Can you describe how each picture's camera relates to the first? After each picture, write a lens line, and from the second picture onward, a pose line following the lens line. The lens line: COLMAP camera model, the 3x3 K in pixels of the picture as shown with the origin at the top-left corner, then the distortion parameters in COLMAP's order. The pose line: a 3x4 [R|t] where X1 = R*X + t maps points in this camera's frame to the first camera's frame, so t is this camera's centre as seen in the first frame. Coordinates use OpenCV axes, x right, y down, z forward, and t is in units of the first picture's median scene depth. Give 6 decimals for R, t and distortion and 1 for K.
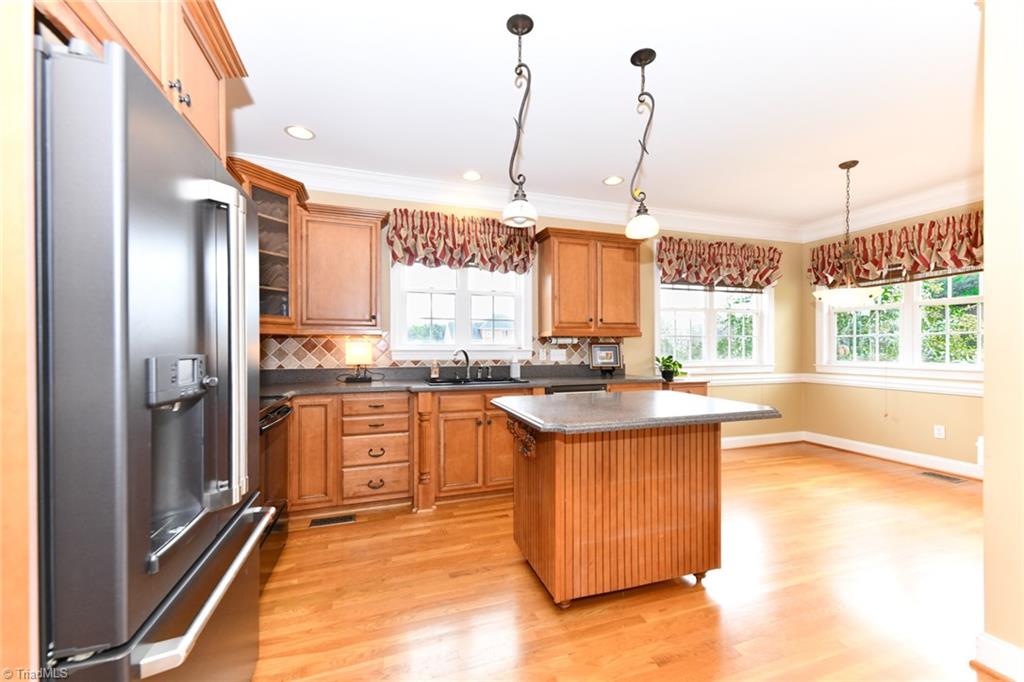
lens RADIAL K [[421.5, 0, 513.5], [0, 421.5, 337.3], [0, 0, 1]] dist [0.015191, -0.000145]
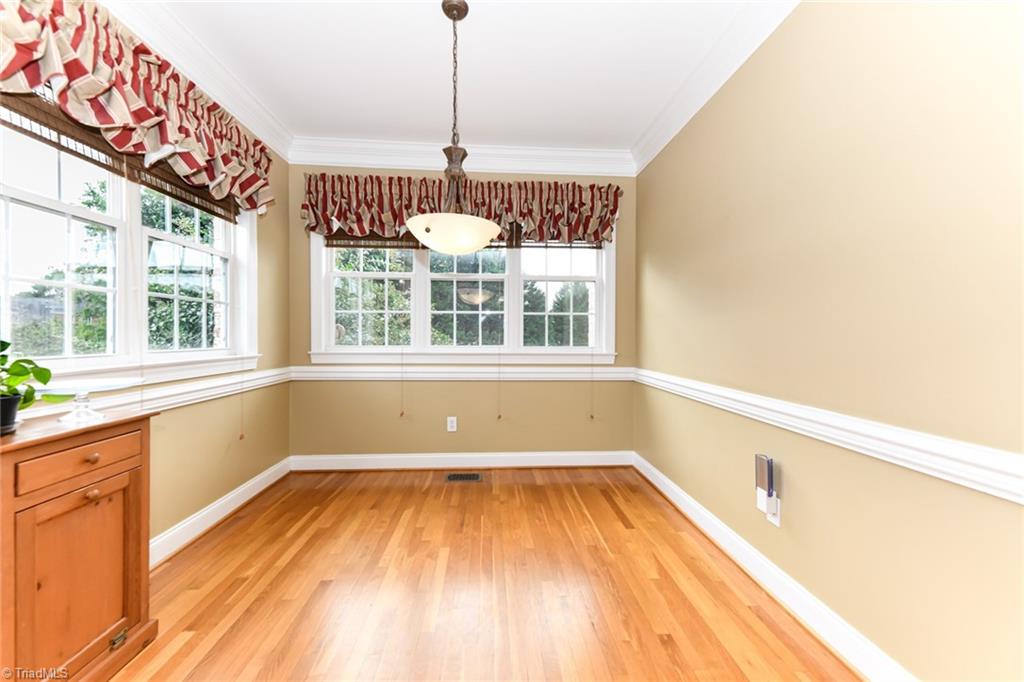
lens RADIAL K [[407.0, 0, 514.0], [0, 407.0, 344.2], [0, 0, 1]] dist [0.001537, -0.000545]
pose [[0.255625, -0.016572, 0.966634, 0.191596], [-0.031308, 0.999187, 0.025409, 0.027417], [-0.966269, -0.036759, 0.254898, 0.568704]]
